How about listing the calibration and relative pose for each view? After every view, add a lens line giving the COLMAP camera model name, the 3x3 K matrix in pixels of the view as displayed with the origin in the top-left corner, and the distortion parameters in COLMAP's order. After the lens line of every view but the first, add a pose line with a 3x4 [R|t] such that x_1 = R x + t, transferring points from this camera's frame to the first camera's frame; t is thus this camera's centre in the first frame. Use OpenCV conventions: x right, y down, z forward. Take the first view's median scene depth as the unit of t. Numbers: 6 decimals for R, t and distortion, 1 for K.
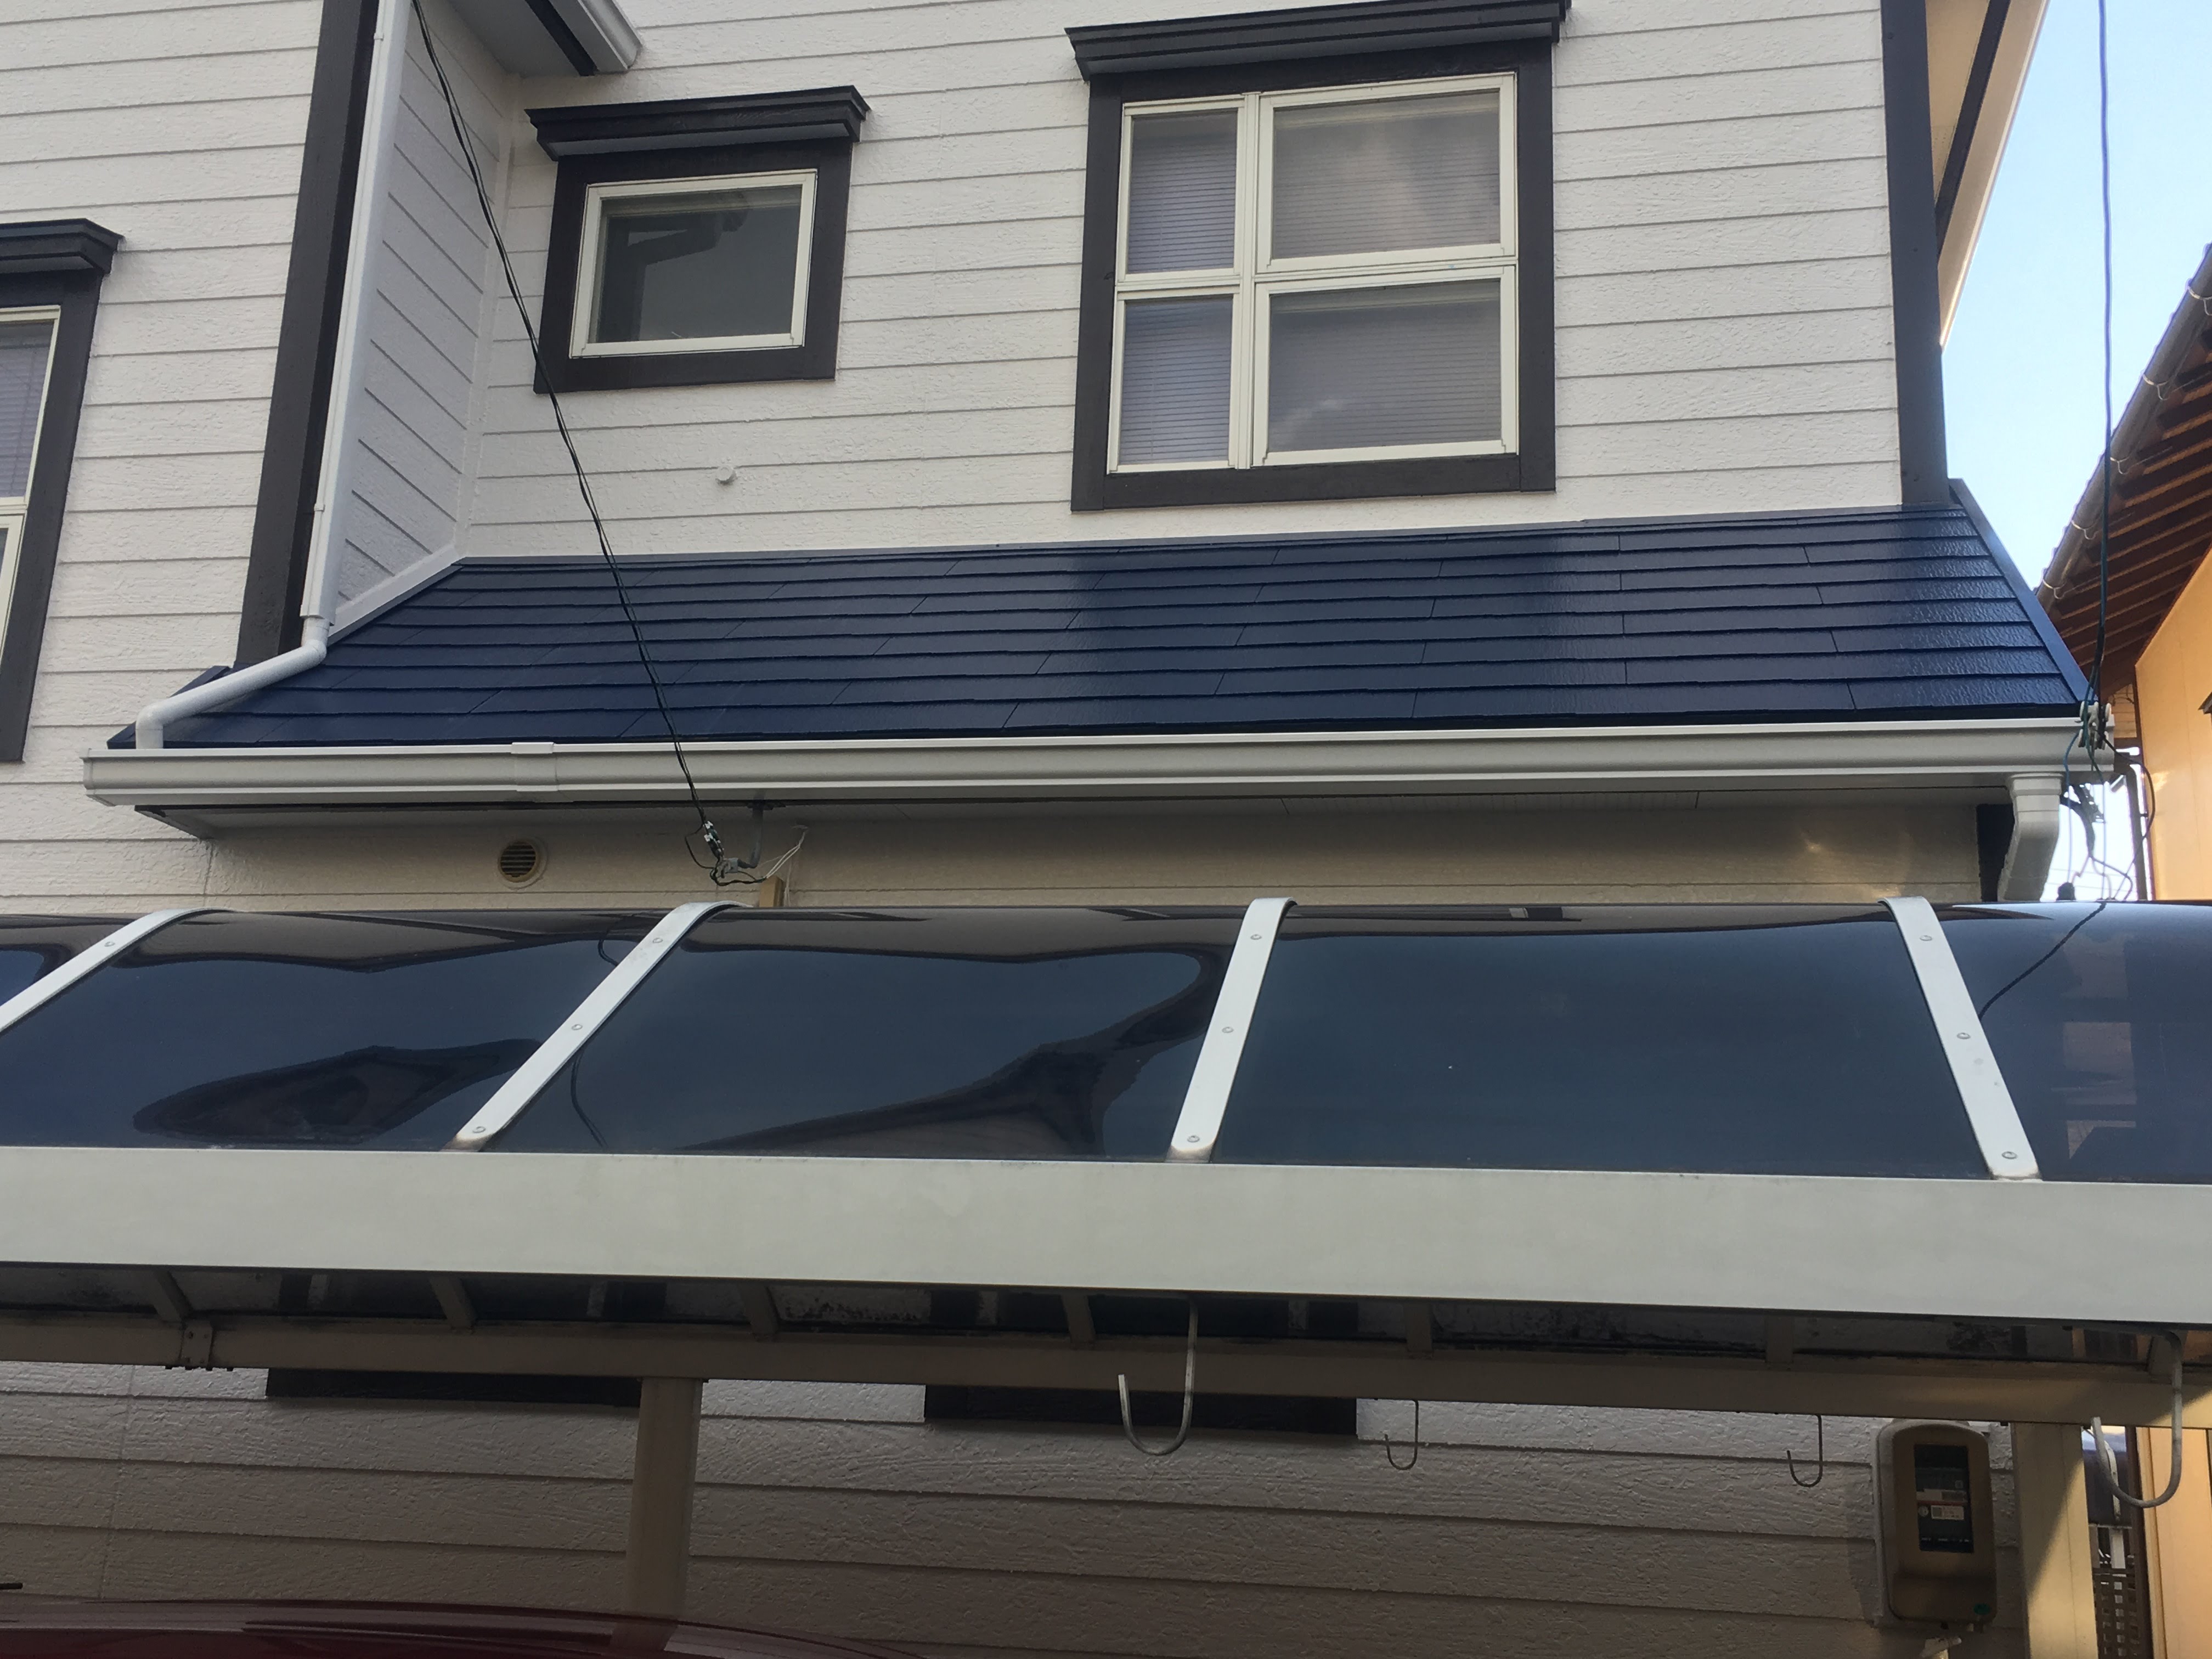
lens RADIAL K [[2359.6, 0, 1106.0], [0, 2359.6, 829.5], [0, 0, 1]] dist [0.070006, -0.009409]
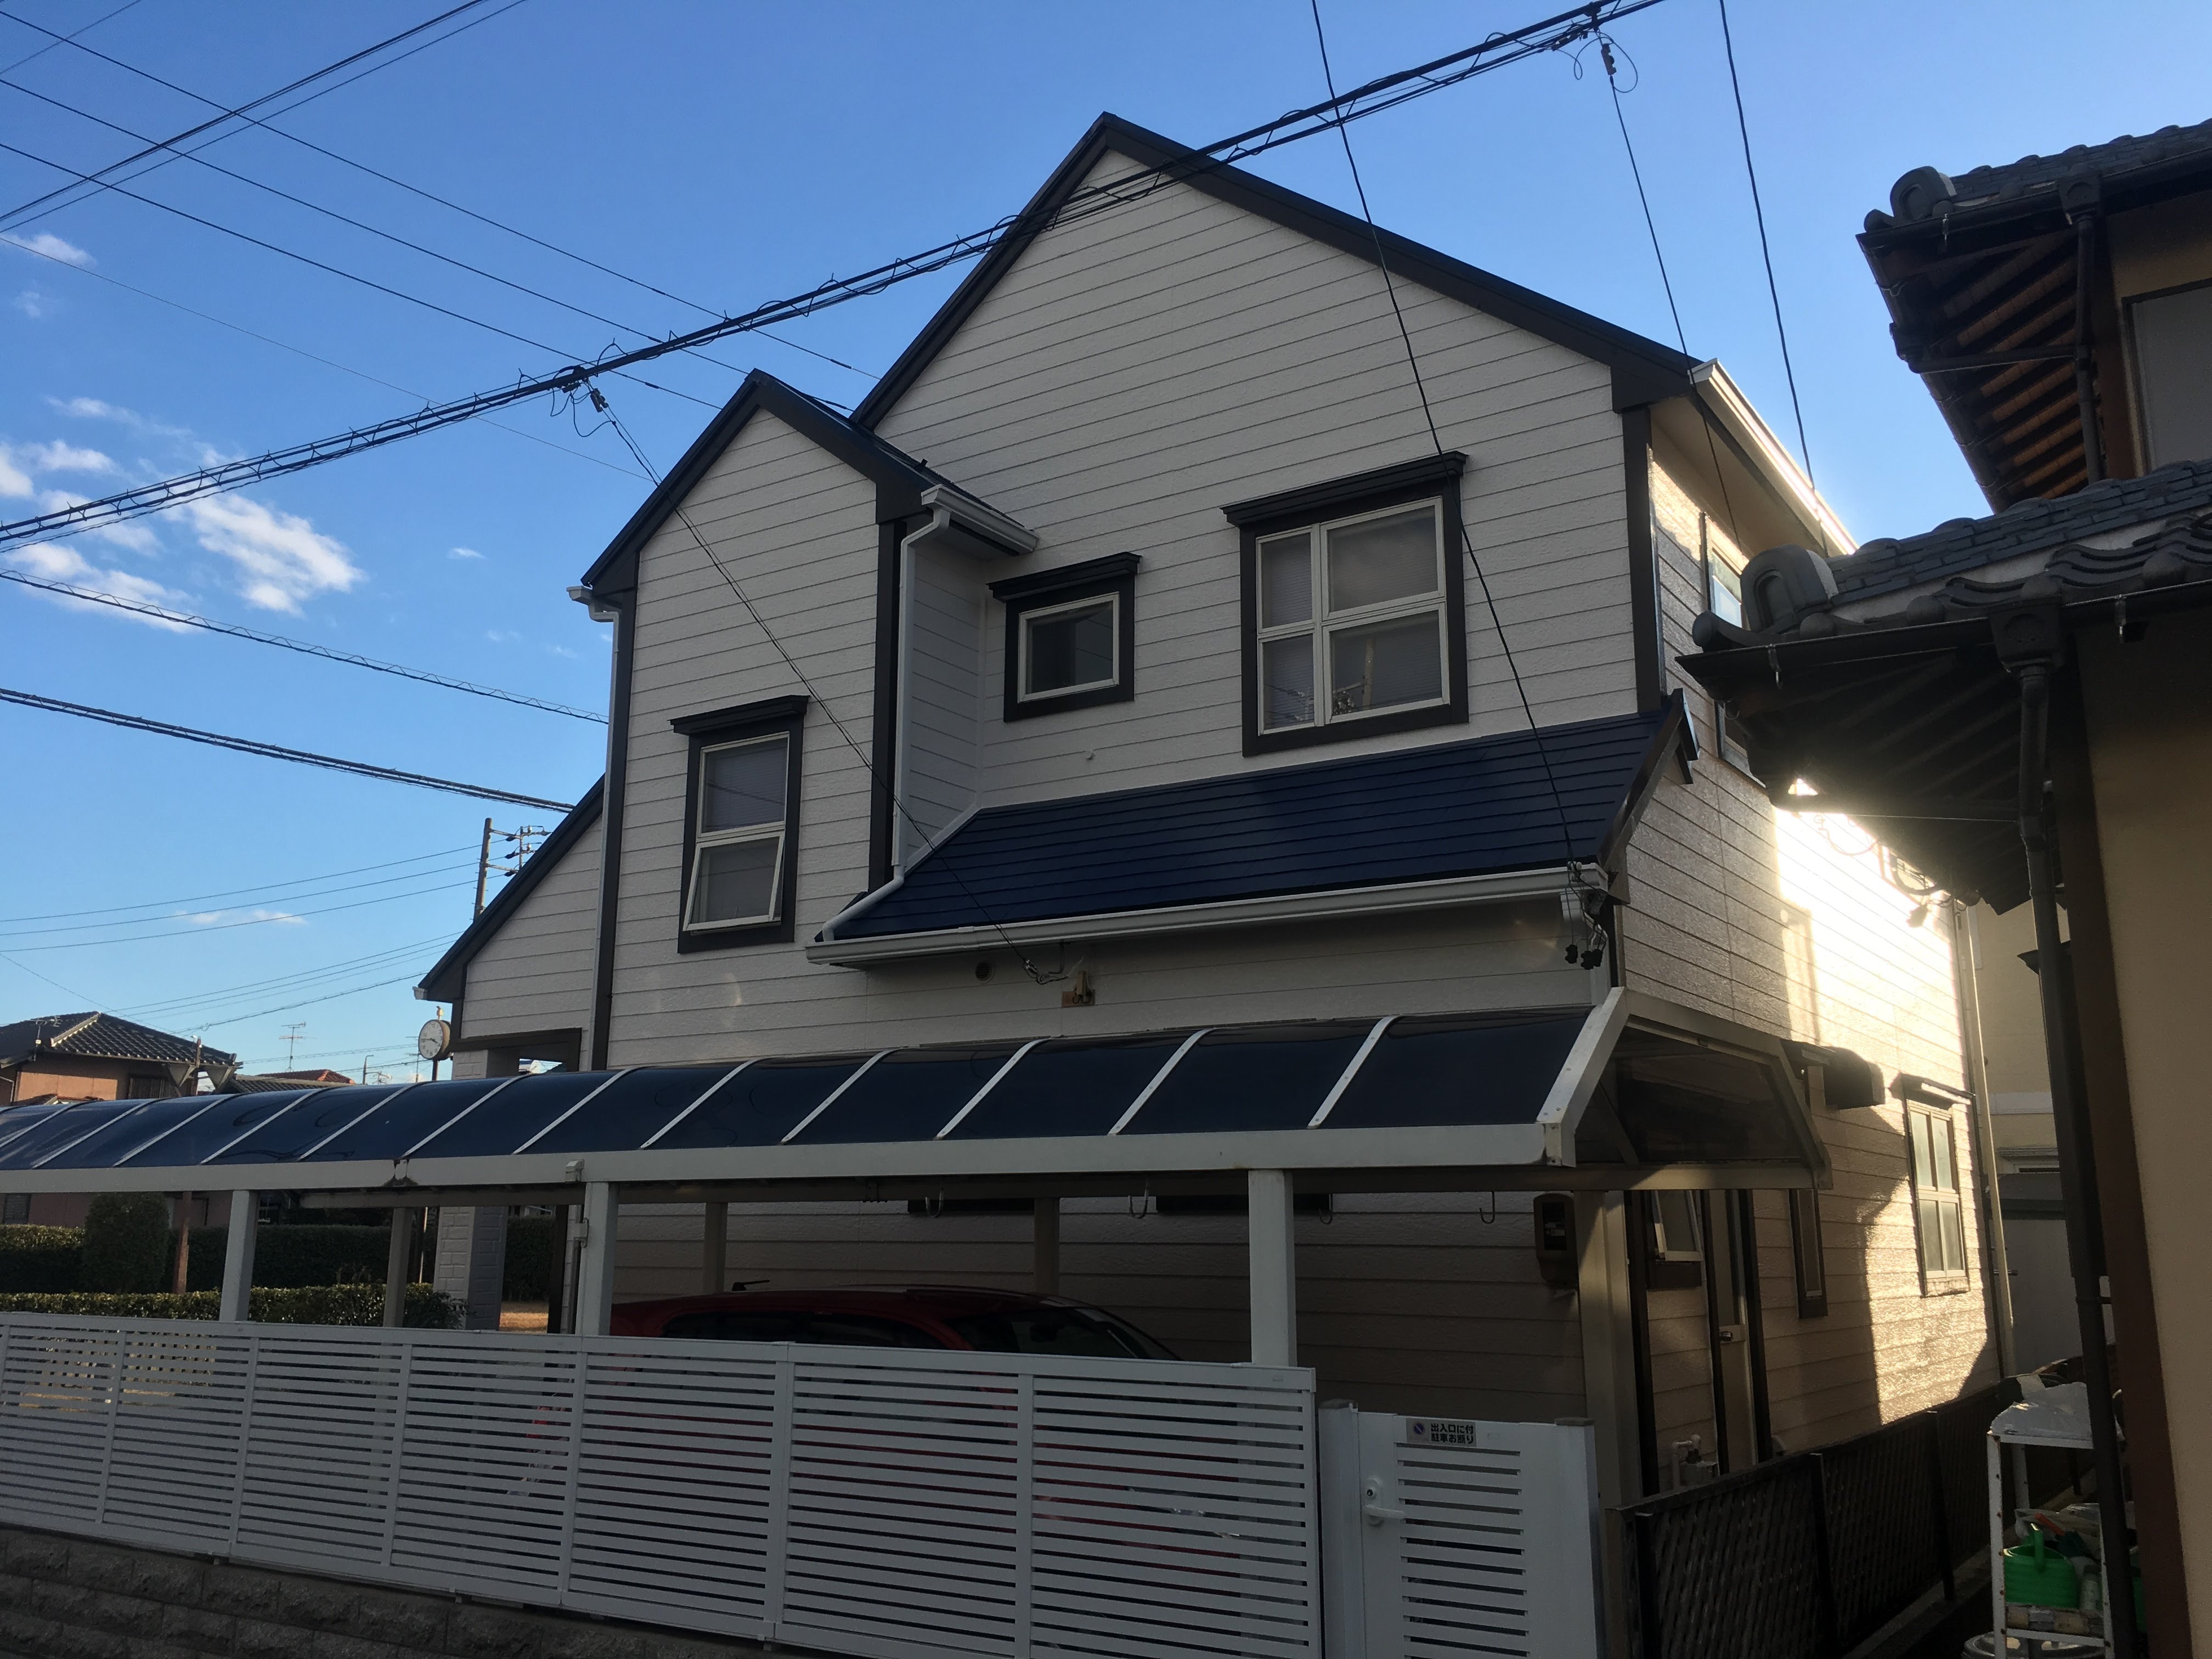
lens RADIAL K [[1873.1, 0, 1106.0], [0, 1873.1, 829.5], [0, 0, 1]] dist [0.065958, -0.082707]
pose [[0.927294, -0.114441, -0.356410, 0.432067], [0.127151, 0.991806, 0.012353, -0.108195], [0.352076, -0.056773, 0.934248, -0.514057]]
